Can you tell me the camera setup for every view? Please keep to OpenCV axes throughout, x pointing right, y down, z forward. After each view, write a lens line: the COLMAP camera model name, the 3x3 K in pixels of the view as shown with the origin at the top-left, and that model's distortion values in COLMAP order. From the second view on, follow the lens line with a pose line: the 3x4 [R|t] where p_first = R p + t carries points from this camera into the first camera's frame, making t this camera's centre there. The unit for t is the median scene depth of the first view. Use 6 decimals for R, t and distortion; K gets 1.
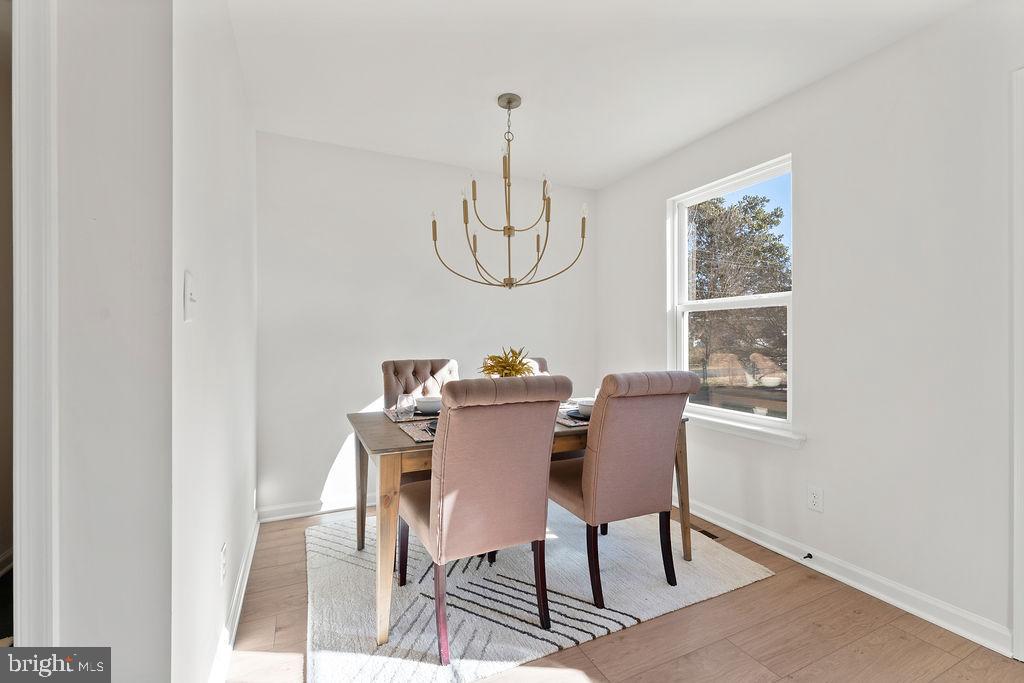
lens RADIAL K [[441.8, 0, 512.0], [0, 441.8, 341.5], [0, 0, 1]] dist [0.000632, 0.000030]
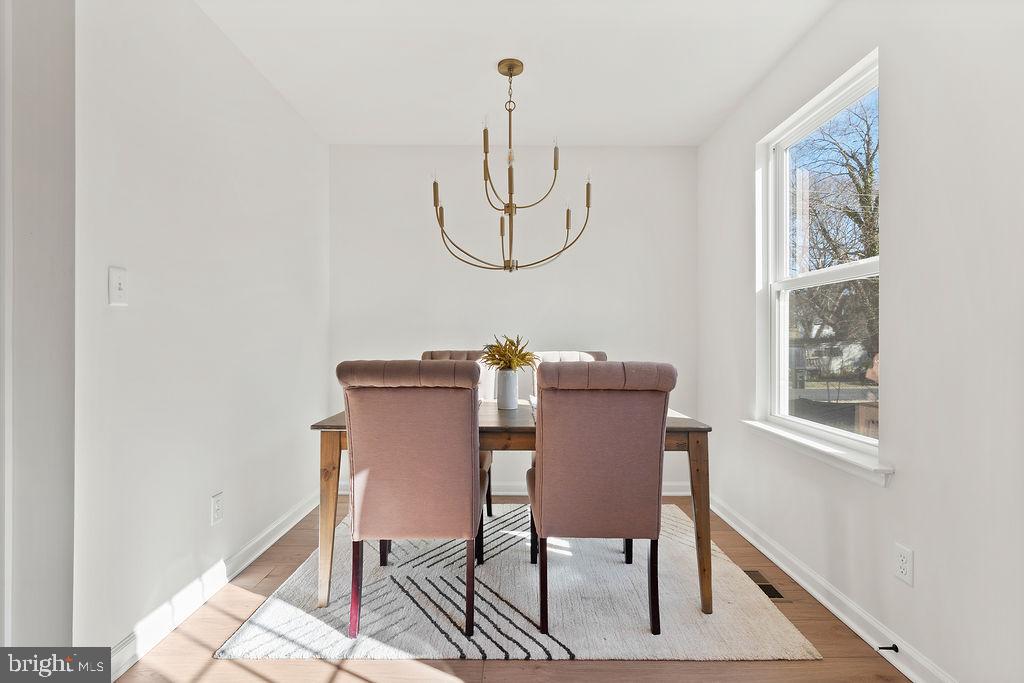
lens RADIAL K [[493.2, 0, 512.4], [0, 493.2, 340.5], [0, 0, 1]] dist [0.002138, 0.000664]
pose [[0.904474, 0.003559, -0.426515, 0.481696], [-0.004545, 0.999989, -0.001294, 0.027331], [0.426505, 0.003109, 0.904480, 0.083563]]
